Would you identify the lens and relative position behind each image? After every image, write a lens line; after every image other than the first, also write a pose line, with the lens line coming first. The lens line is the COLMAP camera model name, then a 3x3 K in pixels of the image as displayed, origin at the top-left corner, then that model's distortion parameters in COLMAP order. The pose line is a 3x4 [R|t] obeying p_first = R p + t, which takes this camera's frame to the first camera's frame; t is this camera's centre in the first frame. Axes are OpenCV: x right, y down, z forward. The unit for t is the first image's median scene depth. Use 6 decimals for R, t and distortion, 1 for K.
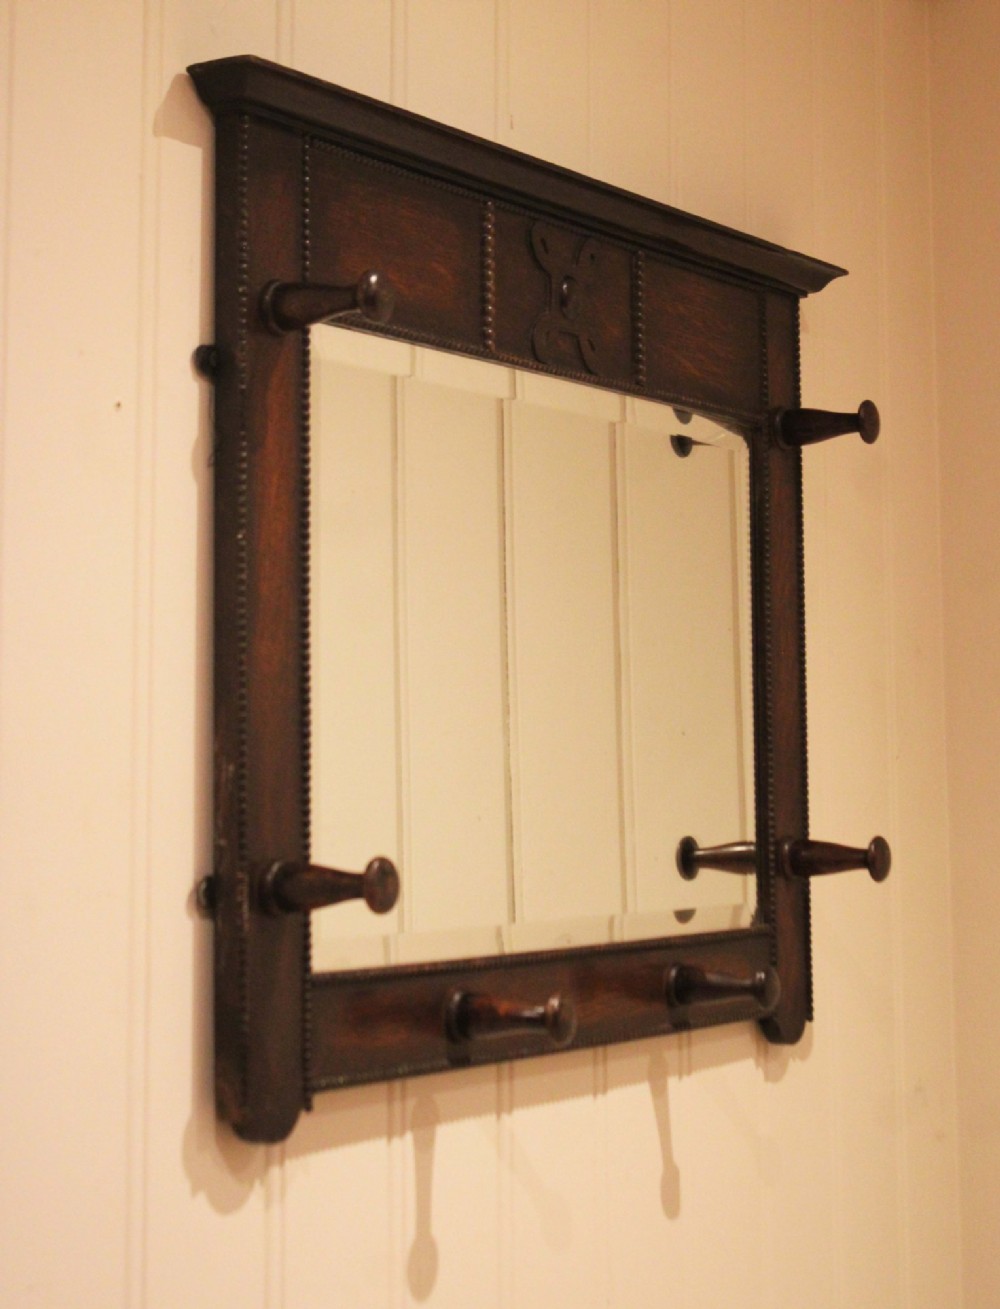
lens RADIAL K [[2719.1, 0, 506.0], [0, 2719.1, 563.5], [0, 0, 1]] dist [0.001712, 0.000000]
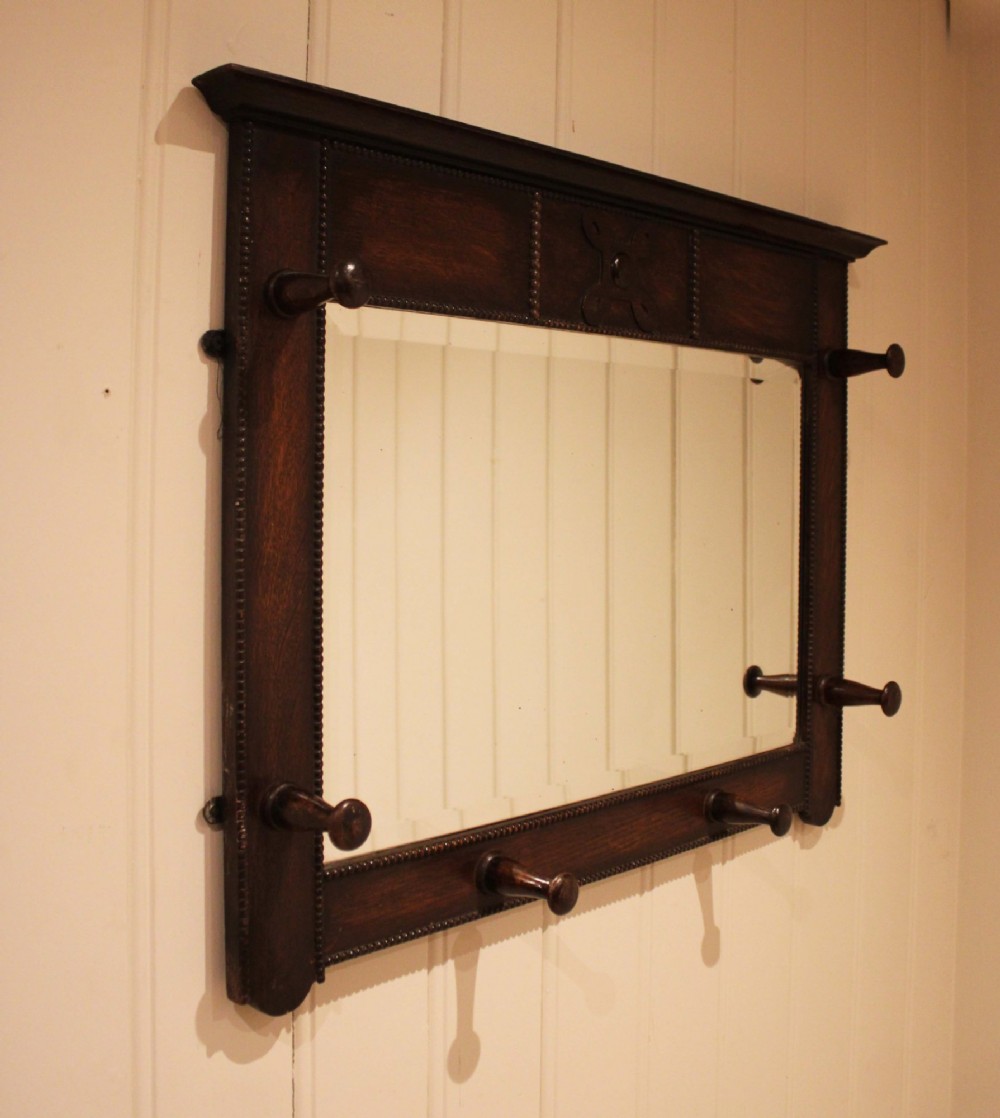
lens RADIAL K [[1295.4, 0, 547.5], [0, 1295.4, 508.2], [0, 0, 1]] dist [-0.124654, 0.000000]
pose [[0.978676, 0.024358, -0.203959, 0.115664], [-0.002555, 0.994311, 0.106487, -0.055684], [0.205393, -0.103696, 0.973171, 0.440346]]
